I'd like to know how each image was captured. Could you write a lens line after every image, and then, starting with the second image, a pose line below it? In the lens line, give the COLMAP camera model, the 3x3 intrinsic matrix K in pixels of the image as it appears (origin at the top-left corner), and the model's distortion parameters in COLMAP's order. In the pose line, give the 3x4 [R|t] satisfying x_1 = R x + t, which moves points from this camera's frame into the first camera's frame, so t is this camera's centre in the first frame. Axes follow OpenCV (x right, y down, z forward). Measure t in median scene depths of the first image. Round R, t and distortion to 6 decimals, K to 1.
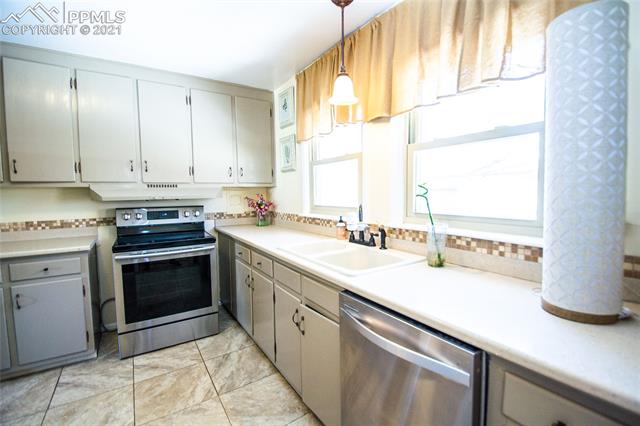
lens RADIAL K [[288.1, 0, 321.4], [0, 288.1, 211.7], [0, 0, 1]] dist [-0.004213, -0.006131]
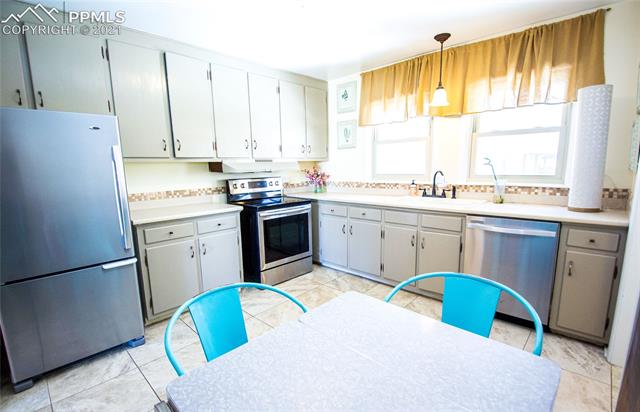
lens RADIAL K [[297.5, 0, 308.9], [0, 297.5, 222.0], [0, 0, 1]] dist [-0.005705, -0.002625]
pose [[0.978642, -0.049317, 0.199569, -0.712607], [0.026517, 0.992971, 0.115346, 0.035347], [-0.203855, -0.107590, 0.973071, -0.371110]]
